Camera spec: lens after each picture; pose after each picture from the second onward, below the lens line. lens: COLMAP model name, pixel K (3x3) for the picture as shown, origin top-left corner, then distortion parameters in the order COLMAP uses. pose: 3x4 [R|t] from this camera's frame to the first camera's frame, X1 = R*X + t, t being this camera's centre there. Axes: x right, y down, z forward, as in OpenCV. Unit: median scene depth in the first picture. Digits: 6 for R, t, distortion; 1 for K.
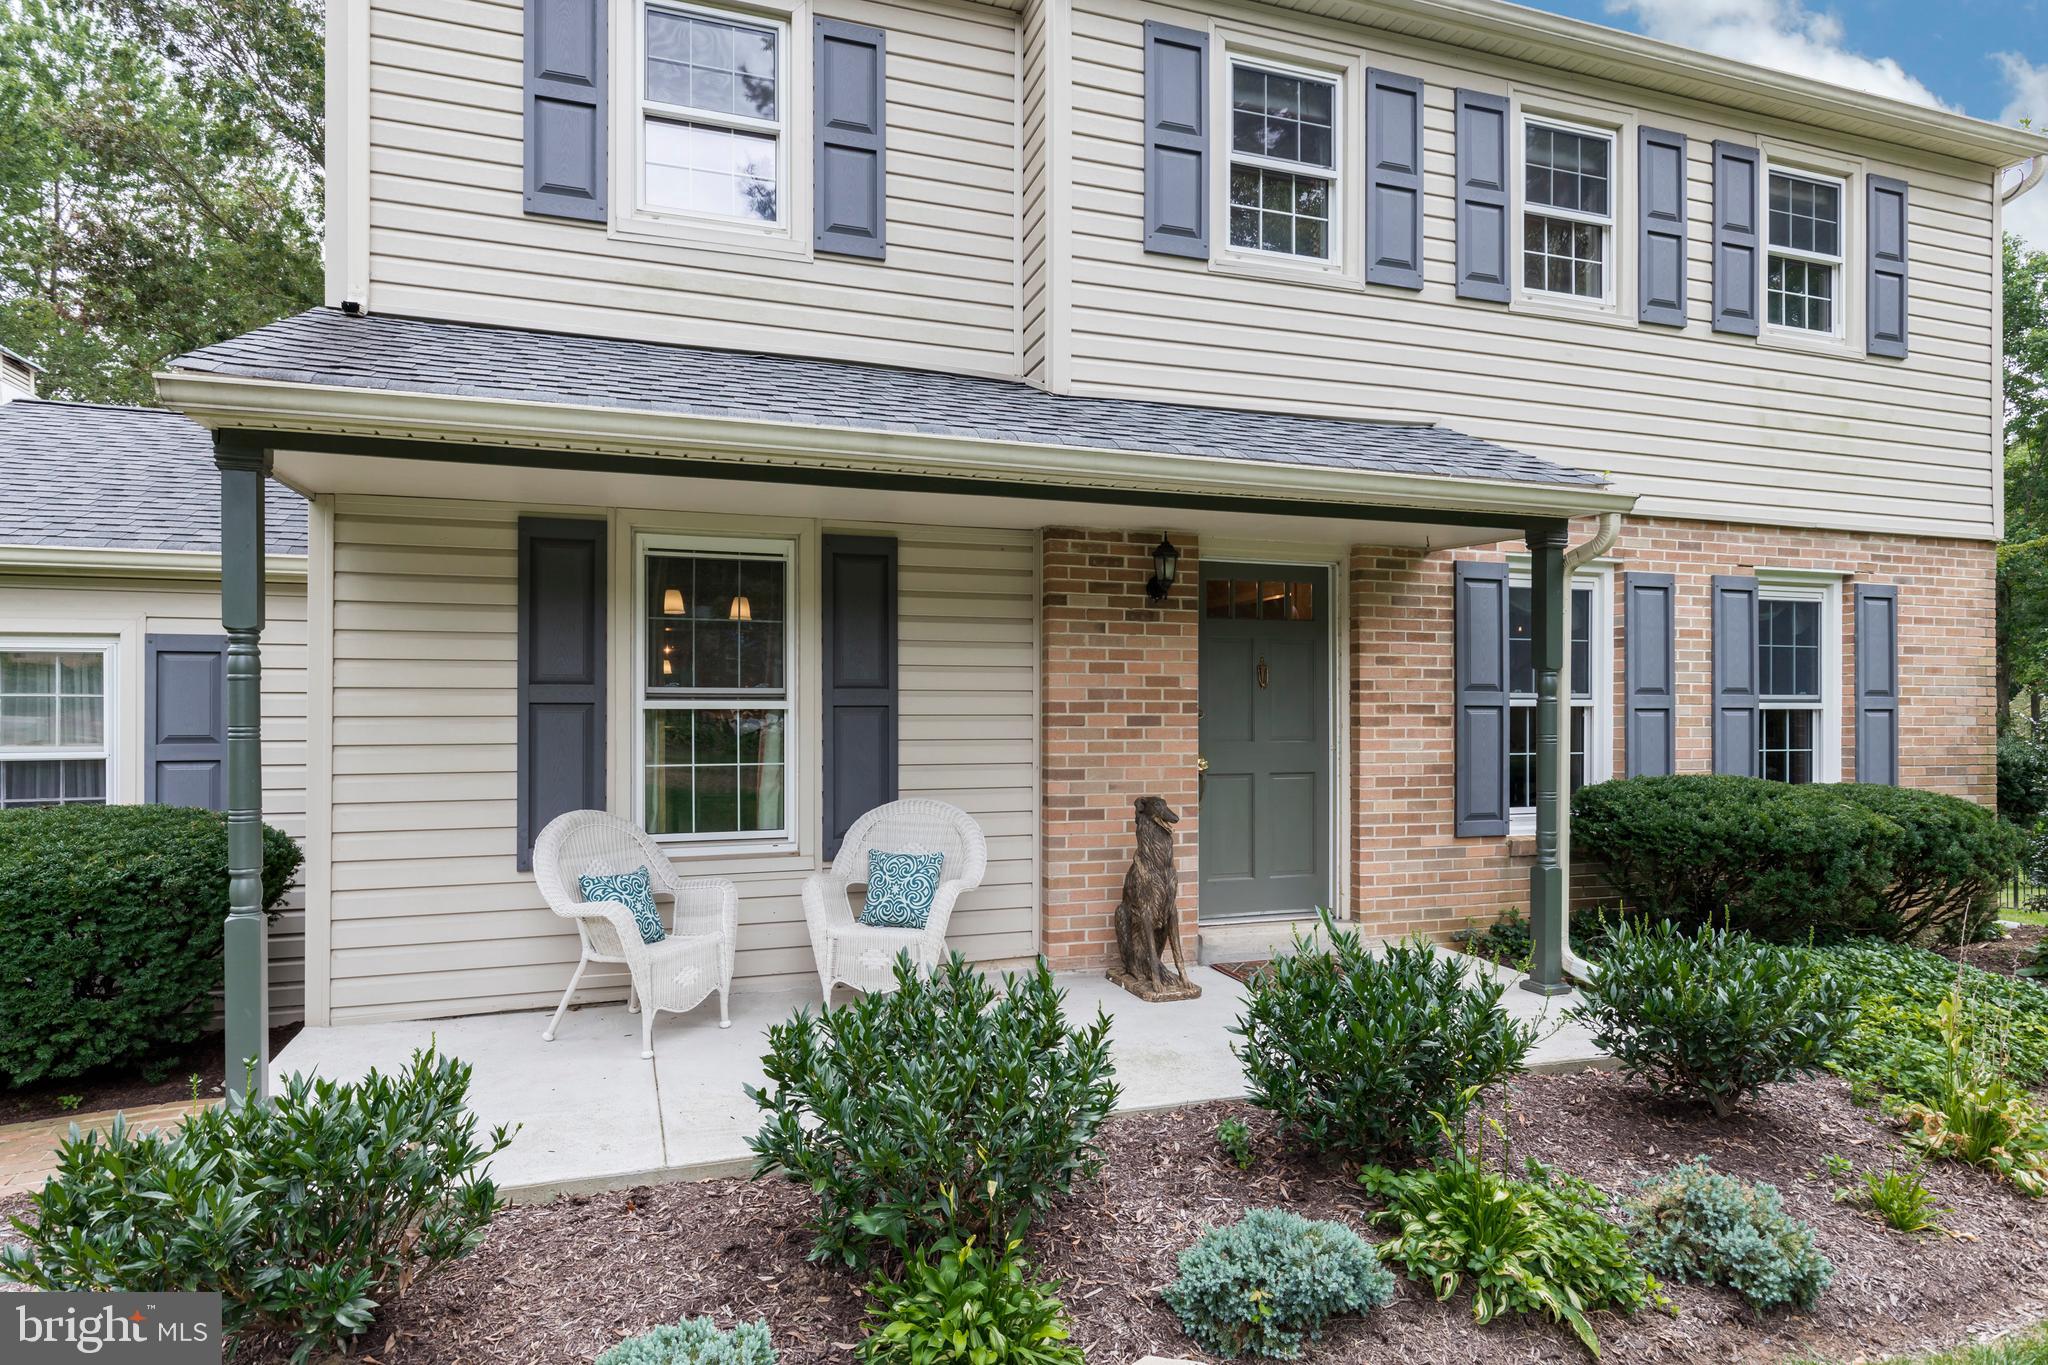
lens RADIAL K [[1129.3, 0, 1015.6], [0, 1129.3, 696.4], [0, 0, 1]] dist [0.009001, 0.000334]
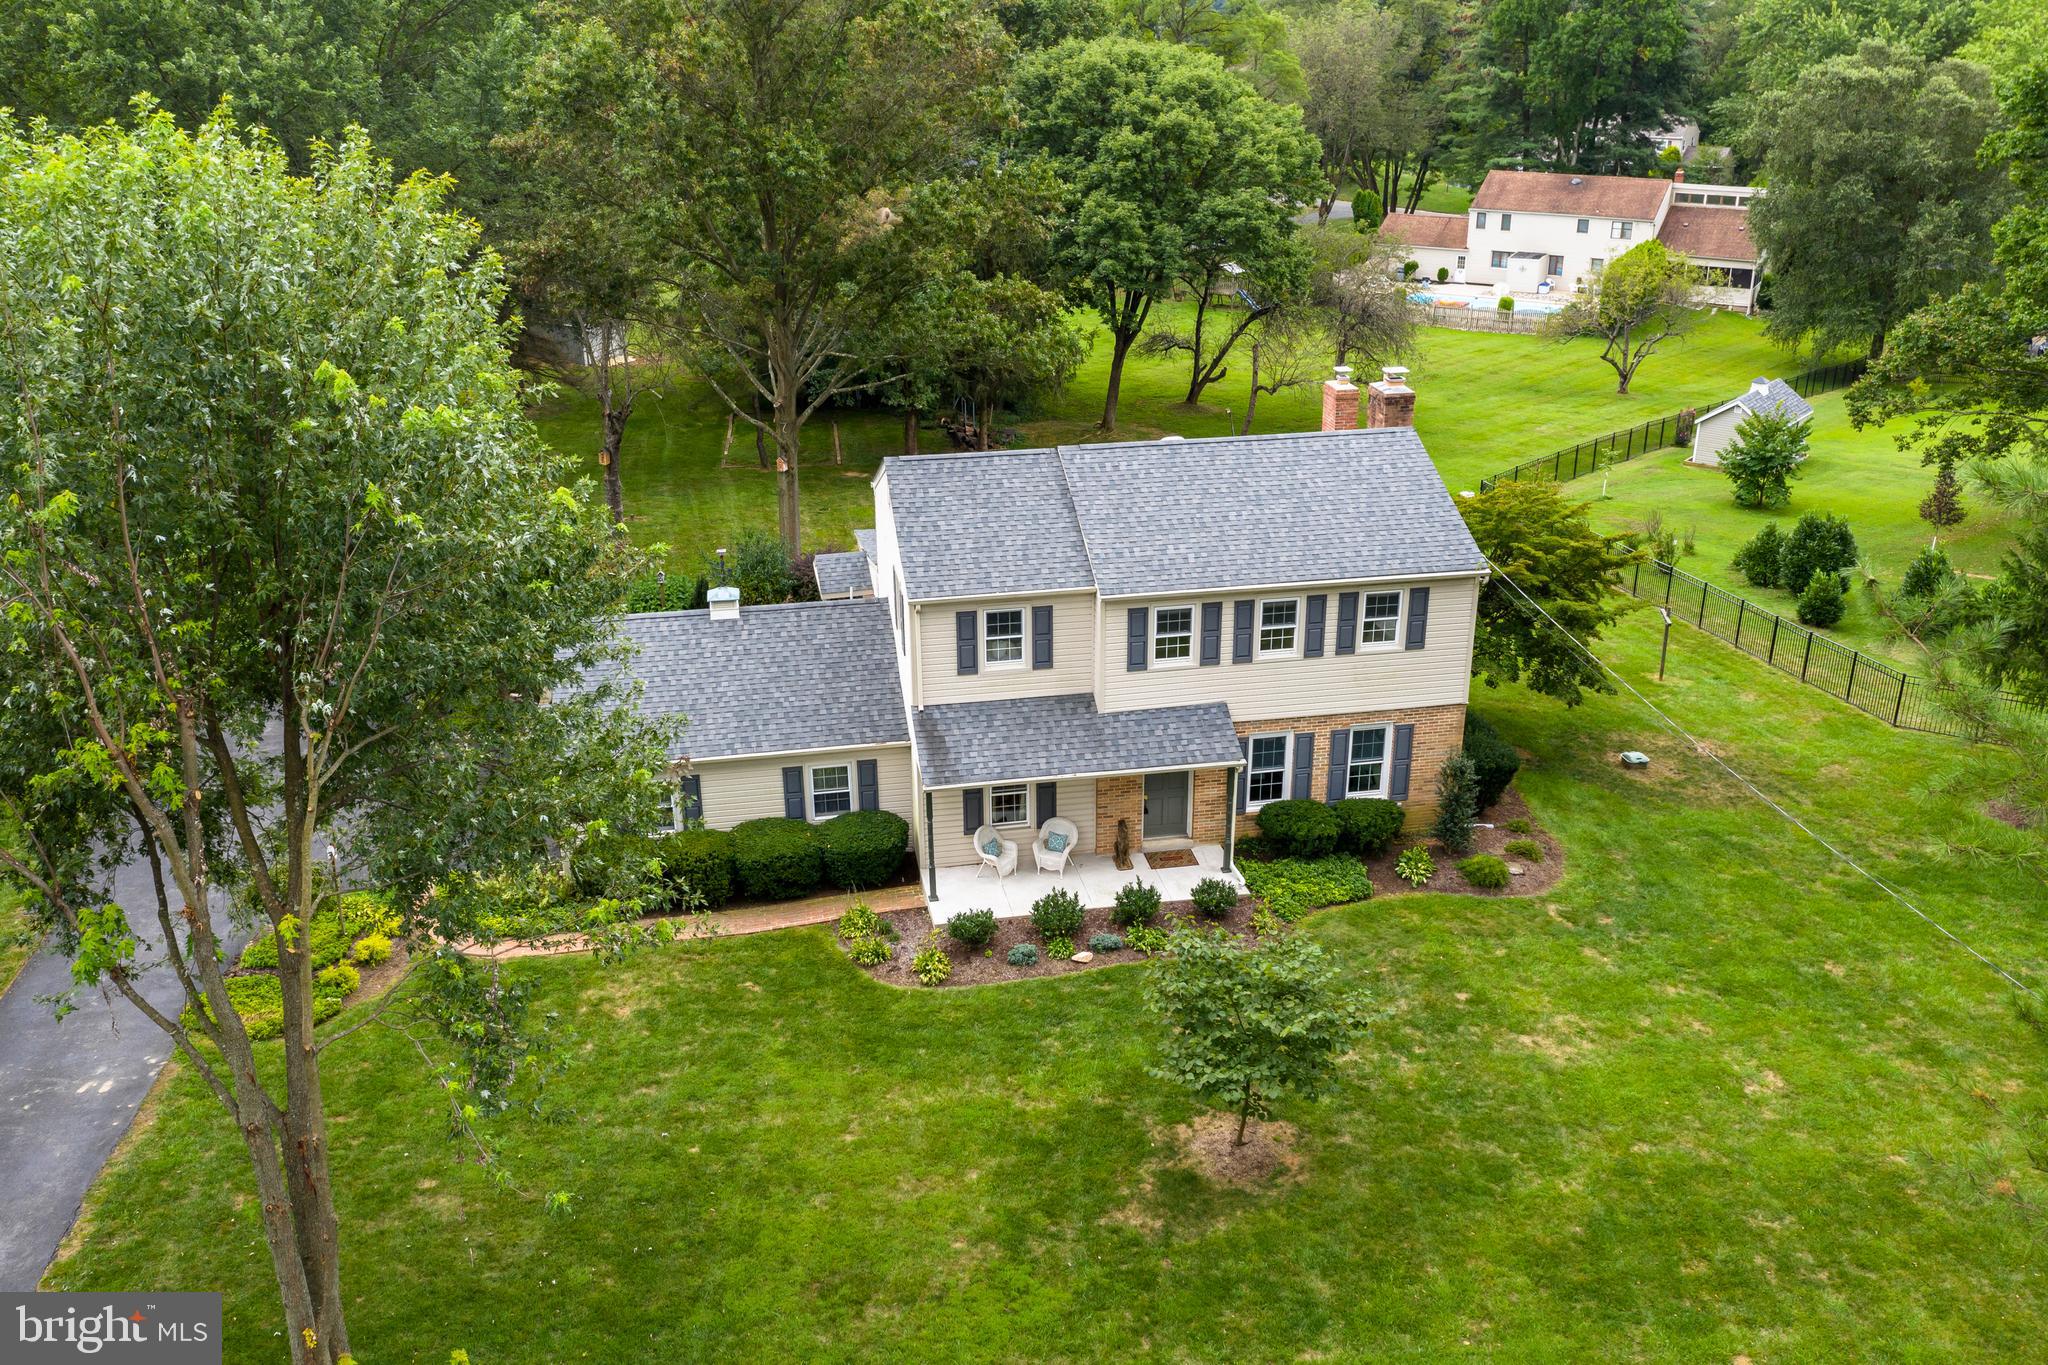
lens RADIAL K [[1688.2, 0, 1028.4], [0, 1688.2, 681.5], [0, 0, 1]] dist [-0.002983, -0.003713]
pose [[0.989853, 0.045475, -0.134623, 0.480315], [0.011260, 0.919327, 0.393334, -2.250211], [0.141650, -0.390859, 0.909486, -3.515953]]
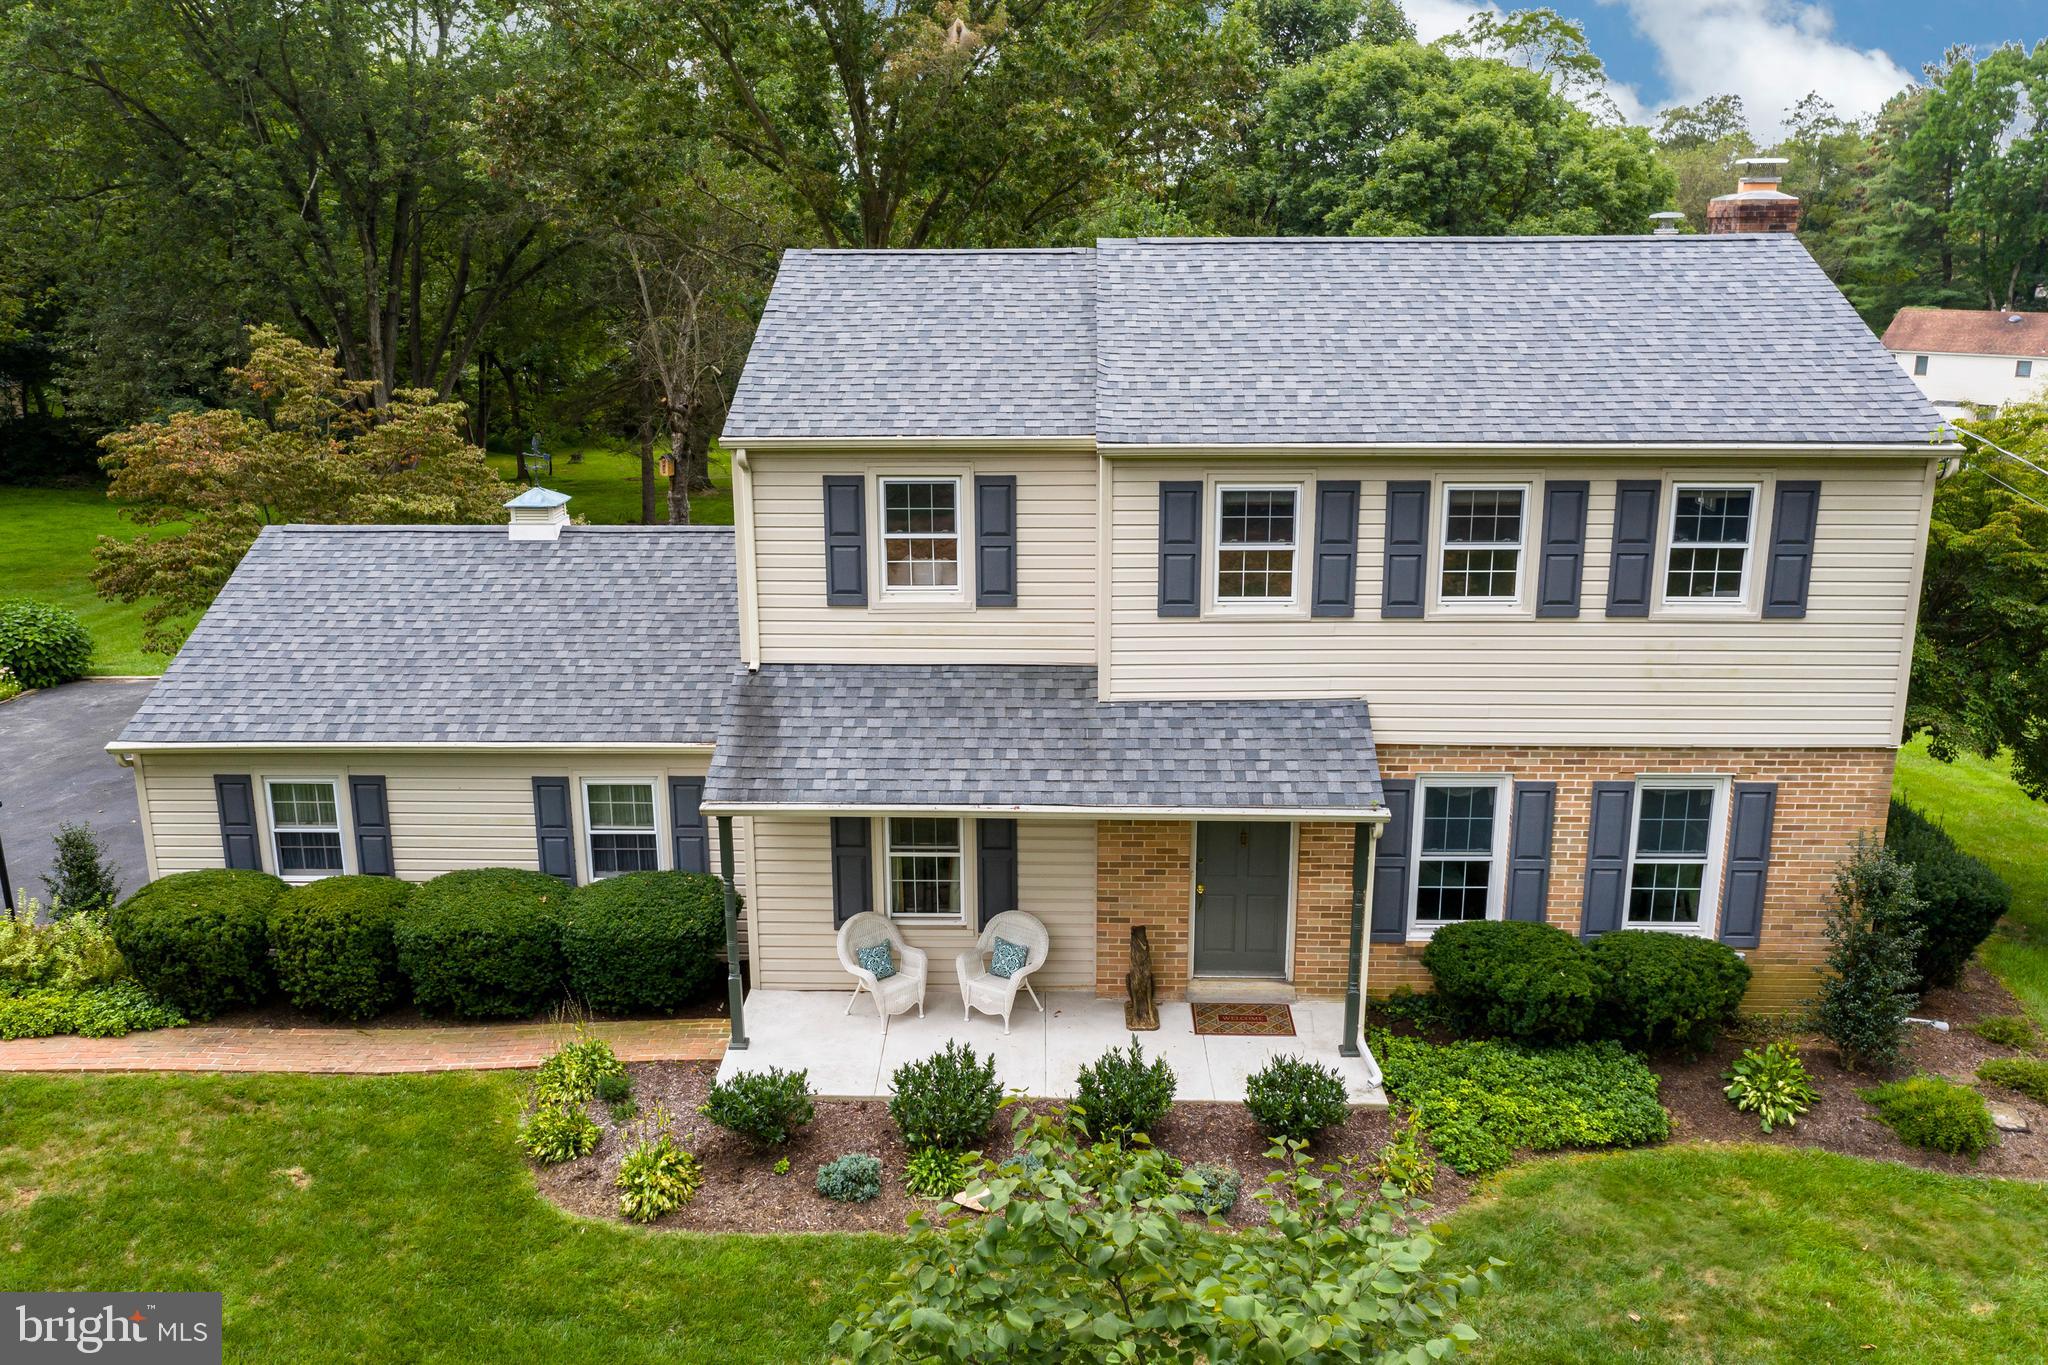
lens RADIAL K [[1688.2, 0, 1022.0], [0, 1688.2, 683.2], [0, 0, 1]] dist [-0.002983, -0.003713]
pose [[0.936736, 0.084718, -0.339629, 0.745958], [0.010560, 0.962988, 0.269336, -0.921363], [0.349876, -0.255883, 0.901172, -1.299077]]
